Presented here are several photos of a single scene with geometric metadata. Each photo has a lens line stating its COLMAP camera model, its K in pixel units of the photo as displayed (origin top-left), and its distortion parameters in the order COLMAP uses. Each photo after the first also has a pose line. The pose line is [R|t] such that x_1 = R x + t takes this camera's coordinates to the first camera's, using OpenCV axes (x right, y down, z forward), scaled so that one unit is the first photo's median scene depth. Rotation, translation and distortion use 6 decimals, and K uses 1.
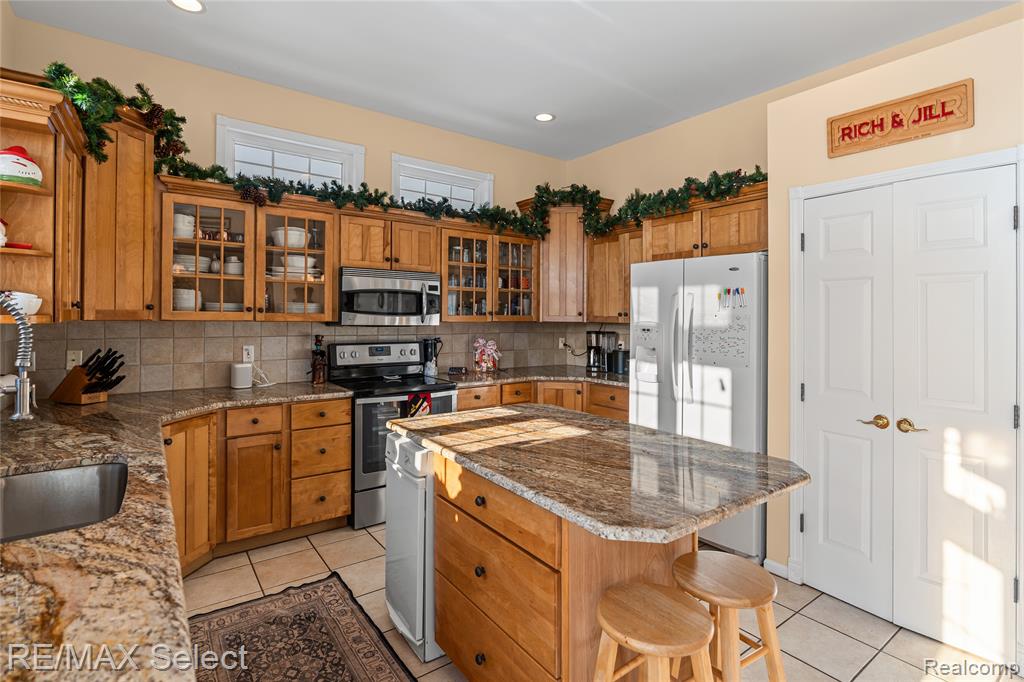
lens RADIAL K [[498.0, 0, 521.6], [0, 498.0, 309.8], [0, 0, 1]] dist [-0.006276, 0.001609]
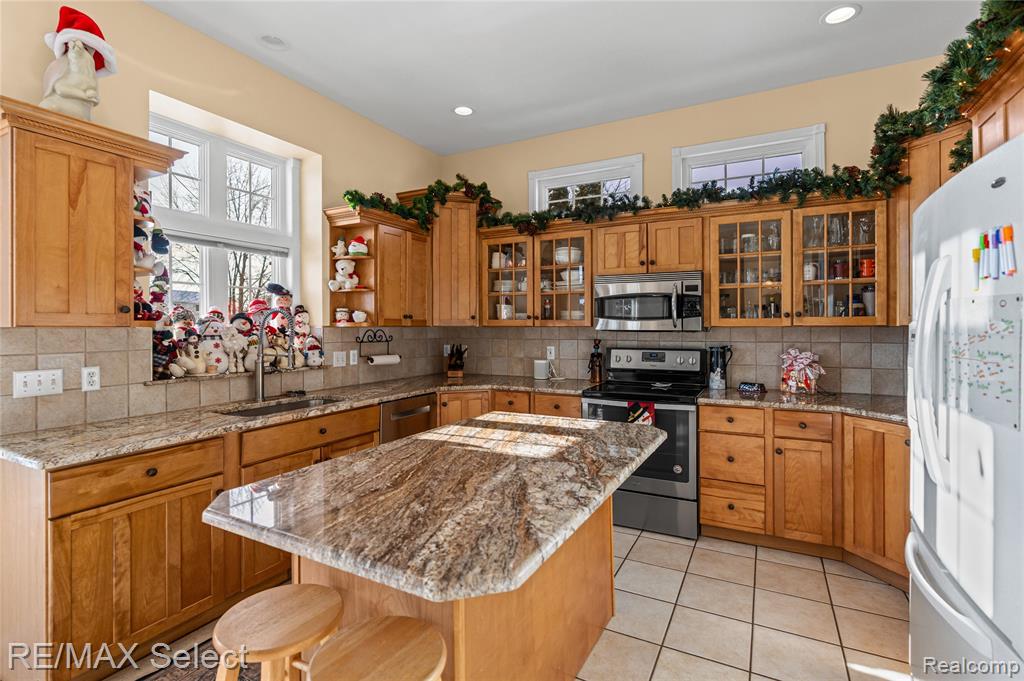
lens RADIAL K [[477.3, 0, 516.8], [0, 477.3, 328.4], [0, 0, 1]] dist [-0.011769, 0.004467]
pose [[0.426510, -0.007786, -0.904449, 0.517523], [0.019106, 0.999817, 0.000403, 0.024328], [0.904281, -0.017453, 0.426581, 0.409384]]
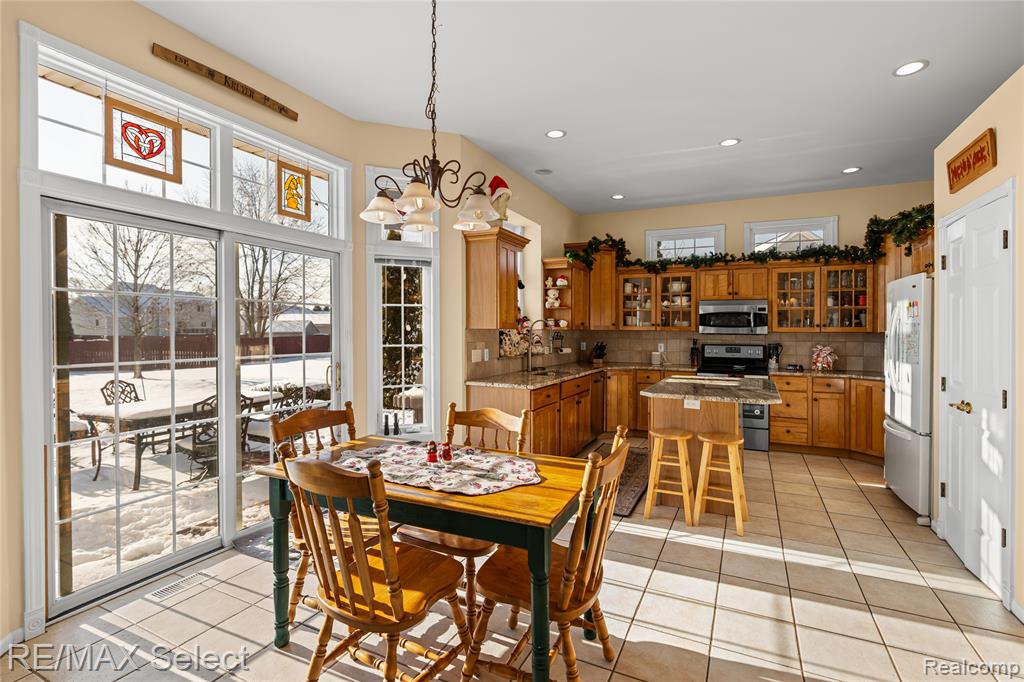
lens RADIAL K [[477.3, 0, 517.9], [0, 477.3, 329.9], [0, 0, 1]] dist [-0.011769, 0.004467]
pose [[0.459465, -0.007542, -0.888164, 0.879456], [0.009064, 0.999952, -0.003802, 0.020201], [0.888150, -0.006304, 0.459511, -0.376156]]
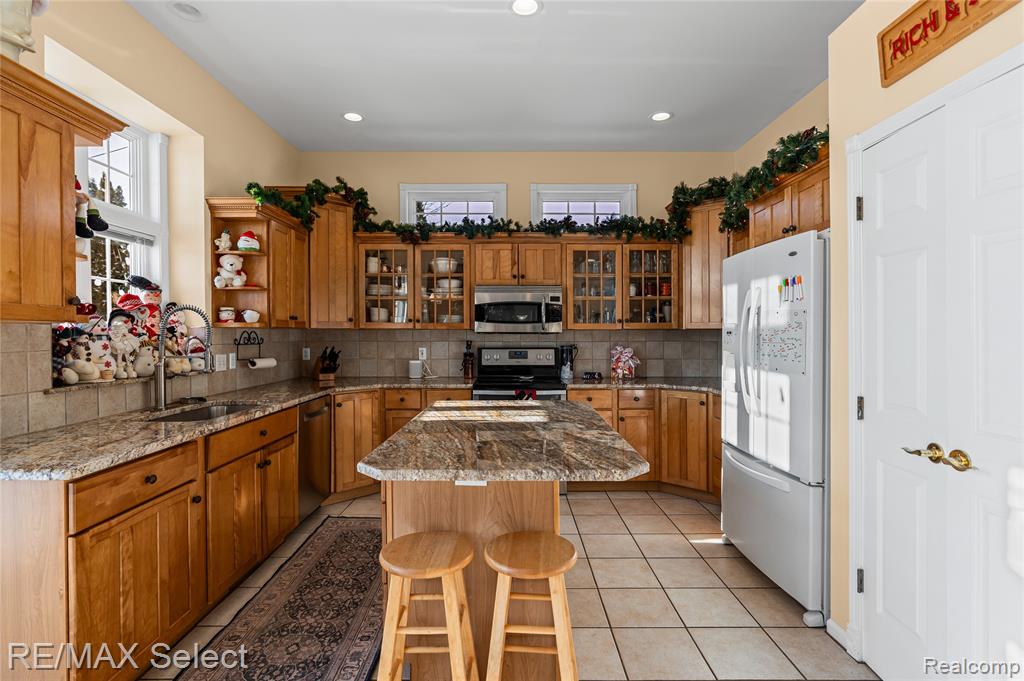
lens RADIAL K [[489.5, 0, 509.2], [0, 489.5, 335.9], [0, 0, 1]] dist [-0.010324, 0.003917]
pose [[0.798145, -0.008041, -0.602412, 0.457093], [0.016455, 0.999829, 0.008457, 0.032259], [0.602241, -0.016663, 0.798140, 0.070800]]
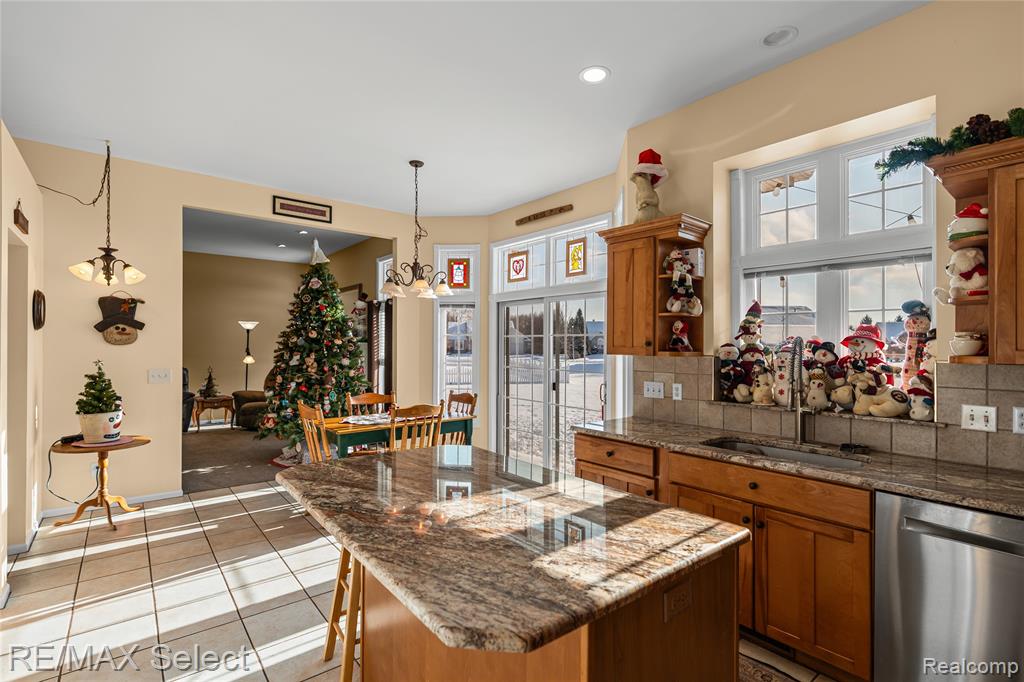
lens RADIAL K [[477.3, 0, 513.6], [0, 477.3, 355.0], [0, 0, 1]] dist [-0.011769, 0.004467]
pose [[-0.998899, -0.015288, -0.044349, 0.034413], [-0.015611, 0.999854, 0.006951, 0.008837], [0.044237, 0.007635, -0.998992, 1.085090]]
